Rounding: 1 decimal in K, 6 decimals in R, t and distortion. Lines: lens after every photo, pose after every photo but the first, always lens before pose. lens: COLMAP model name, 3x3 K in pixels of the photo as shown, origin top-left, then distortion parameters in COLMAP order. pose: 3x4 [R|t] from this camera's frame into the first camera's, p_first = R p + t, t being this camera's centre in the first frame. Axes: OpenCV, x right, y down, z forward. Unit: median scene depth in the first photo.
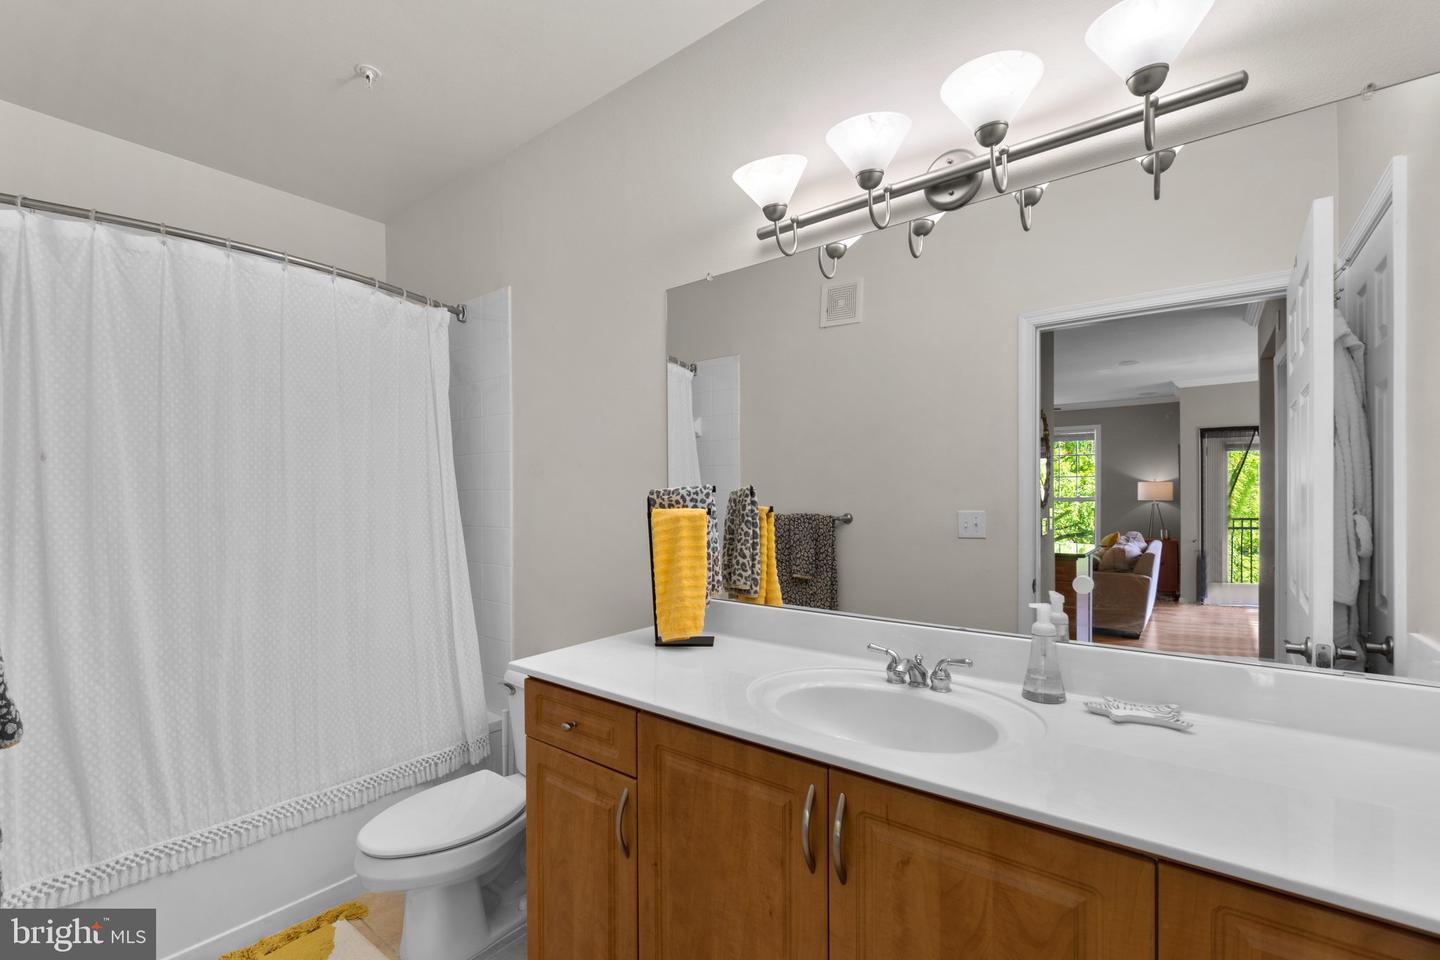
lens RADIAL K [[621.6, 0, 724.4], [0, 621.6, 503.1], [0, 0, 1]] dist [-0.005932, 0.000307]
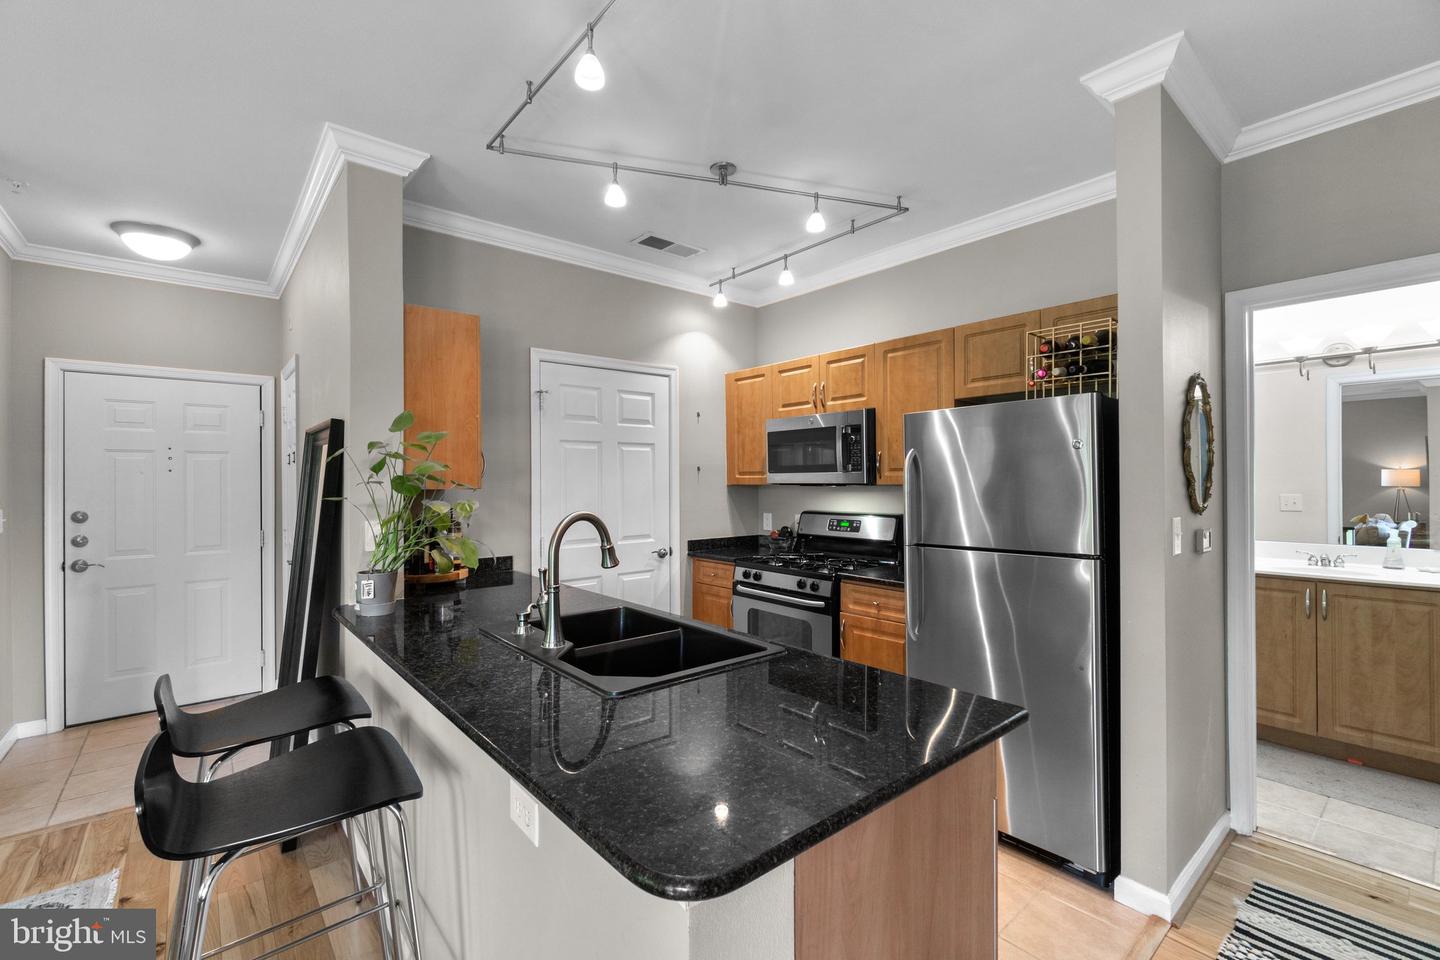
lens RADIAL K [[621.6, 0, 711.3], [0, 621.6, 478.8], [0, 0, 1]] dist [-0.005932, 0.000307]
pose [[0.977222, -0.000141, -0.212217, -1.676666], [-0.002283, 0.999935, -0.011174, -0.018272], [0.212205, 0.011404, 0.977159, -2.061716]]
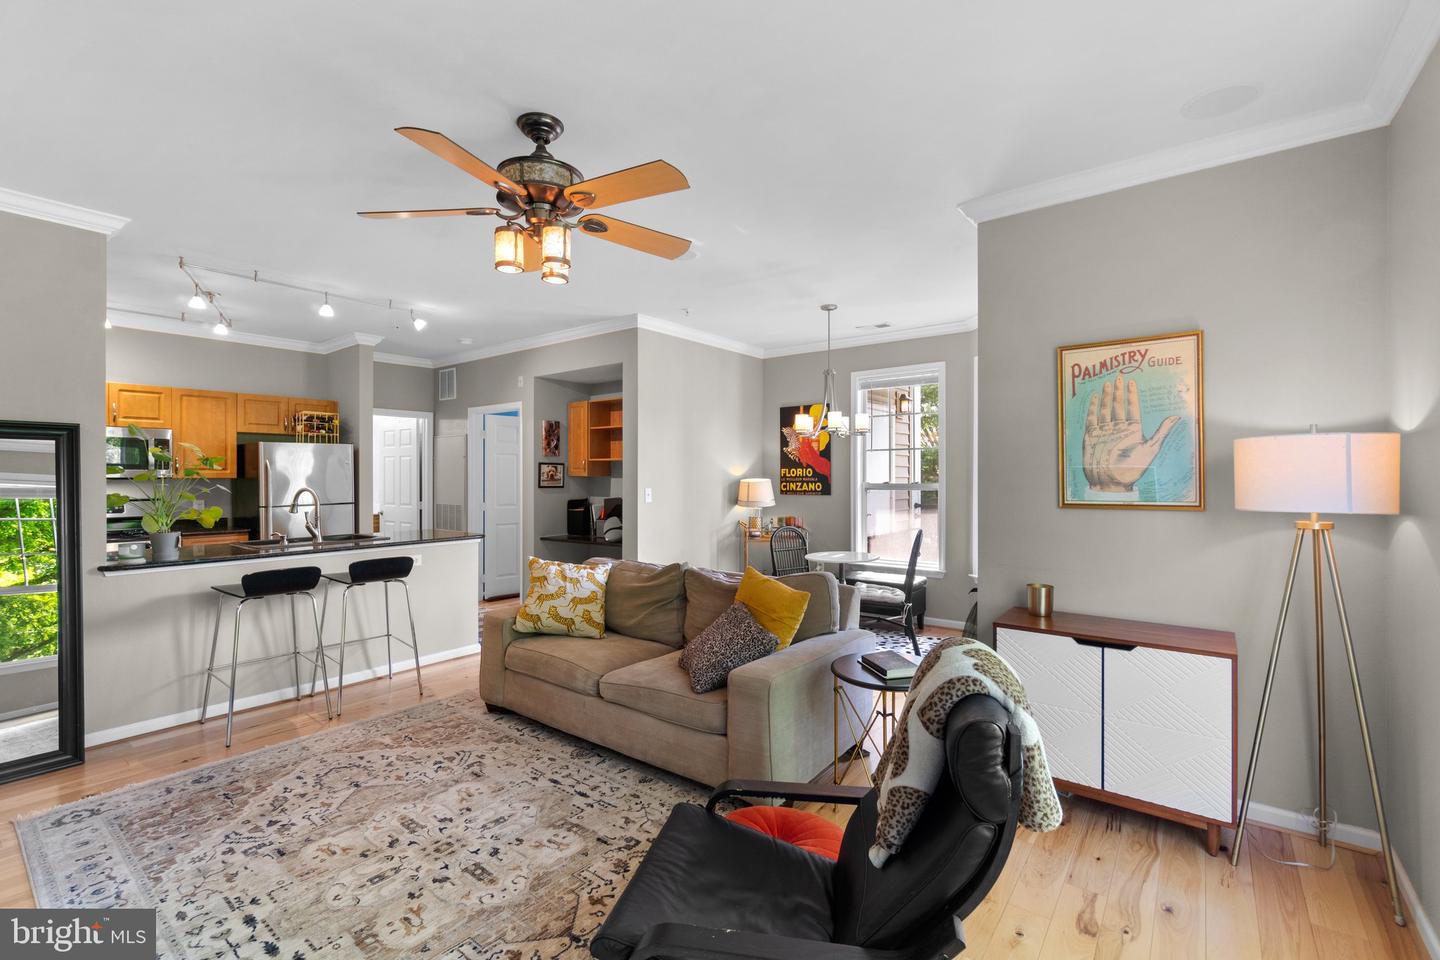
lens RADIAL K [[621.6, 0, 724.7], [0, 621.6, 480.3], [0, 0, 1]] dist [-0.005932, 0.000307]
pose [[-0.014545, -0.001681, 0.999893, -5.748058], [0.010250, 0.999946, 0.001830, 0.019221], [-0.999842, 0.010275, -0.014527, -2.950741]]
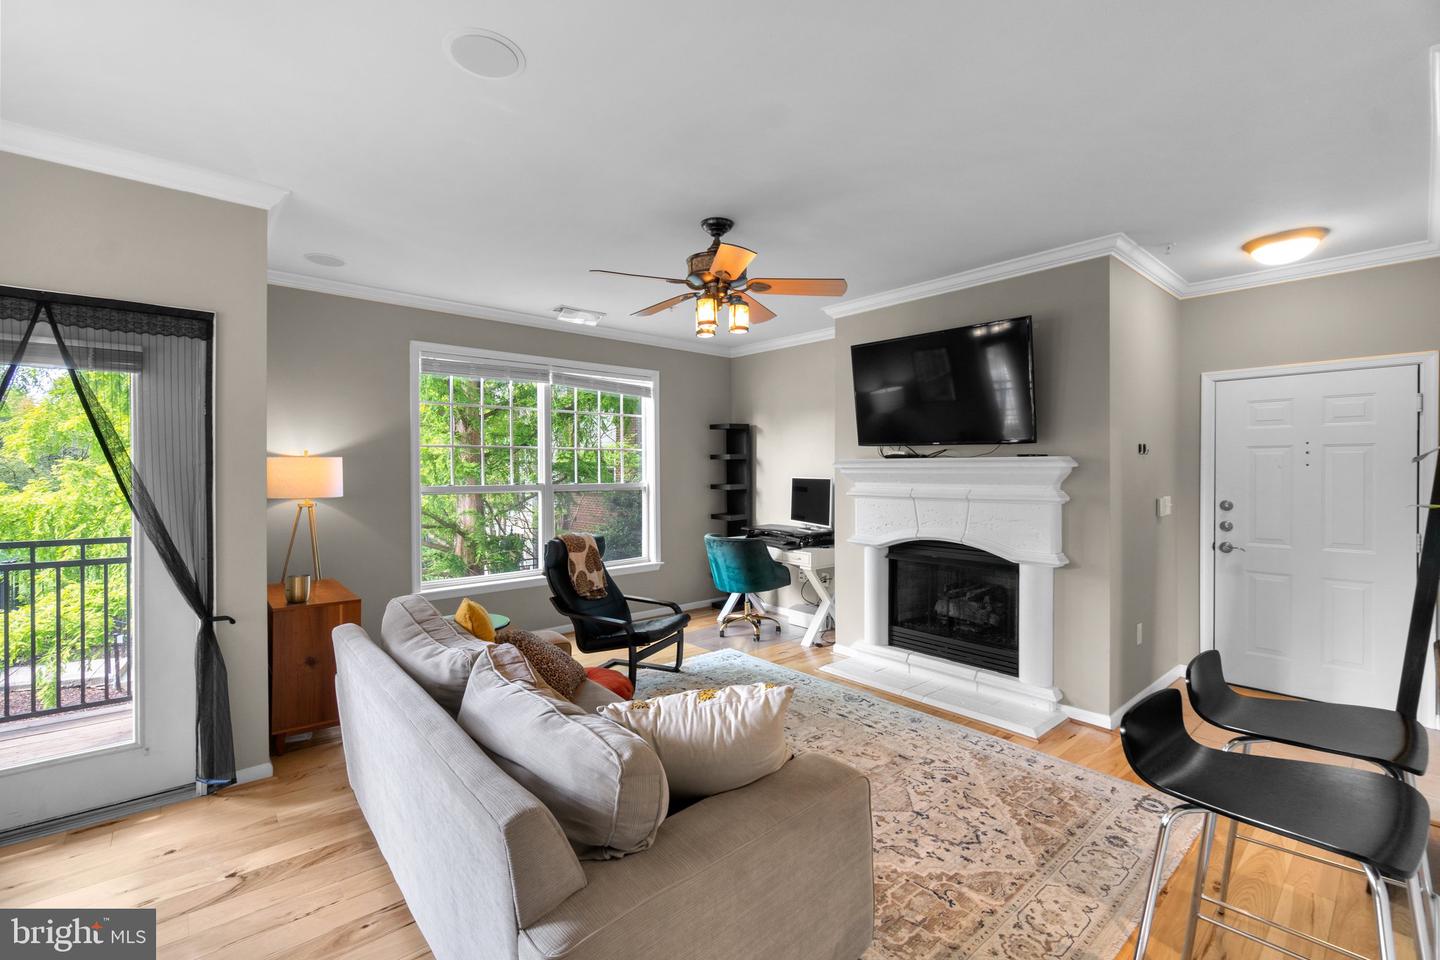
lens RADIAL K [[621.6, 0, 717.2], [0, 621.6, 474.5], [0, 0, 1]] dist [-0.005932, 0.000307]
pose [[-0.196286, 0.014396, -0.980441, -1.346715], [-0.009227, 0.999821, 0.016528, -0.061876], [0.980503, 0.012291, -0.196118, -1.918277]]
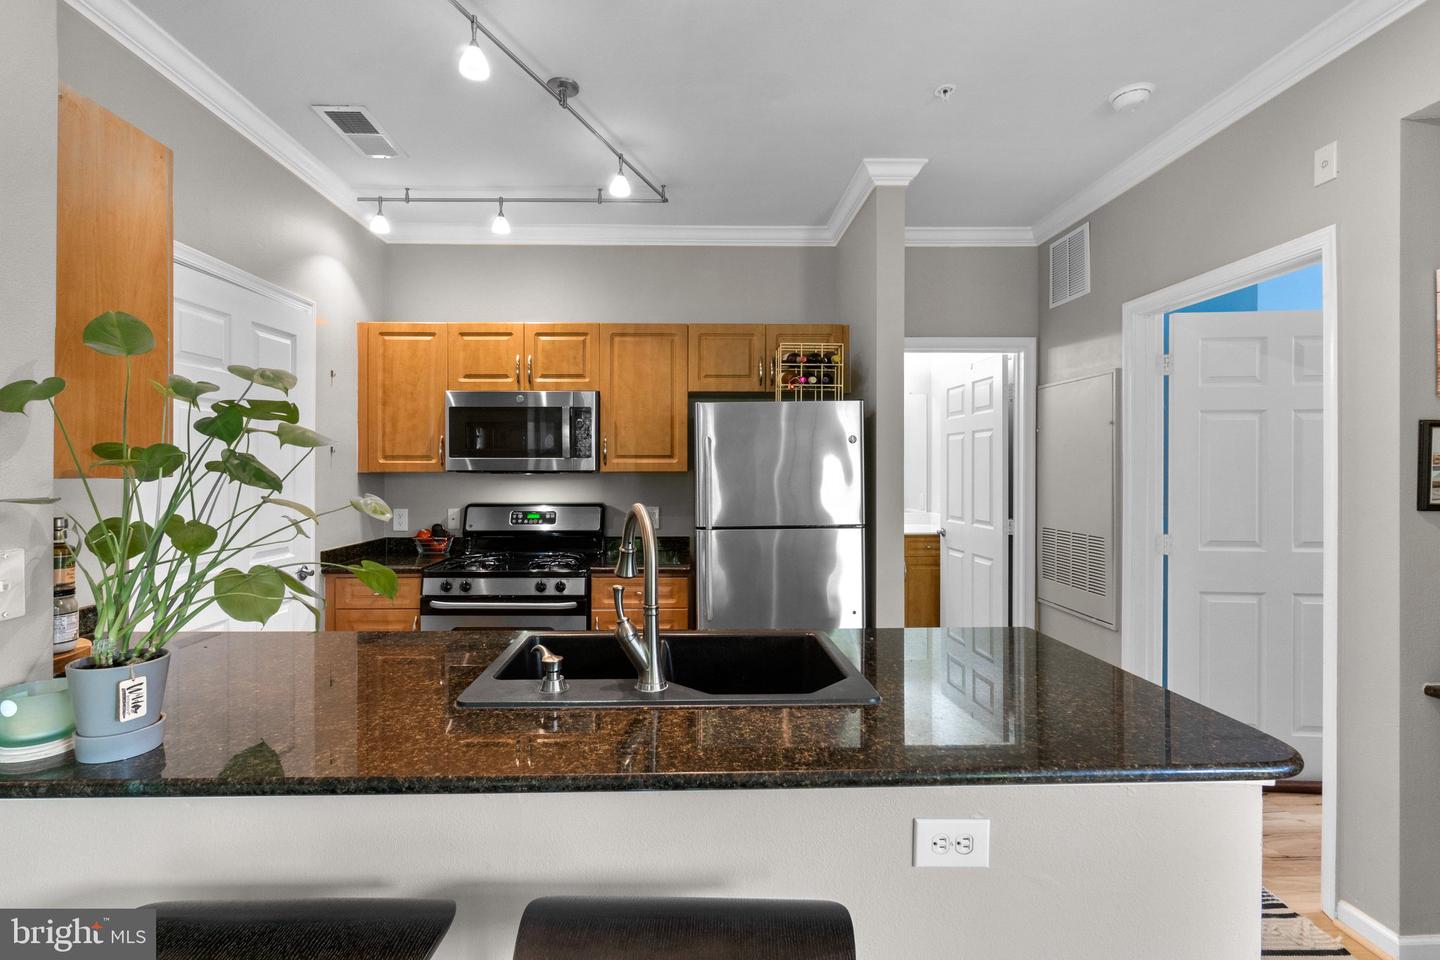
lens RADIAL K [[664.0, 0, 694.7], [0, 664.0, 464.7], [0, 0, 1]] dist [-0.004693, -0.000945]
pose [[0.779439, 0.010090, 0.626397, -2.949423], [0.001011, 0.999849, -0.017364, -0.005955], [-0.626478, 0.014168, 0.779311, -1.664130]]
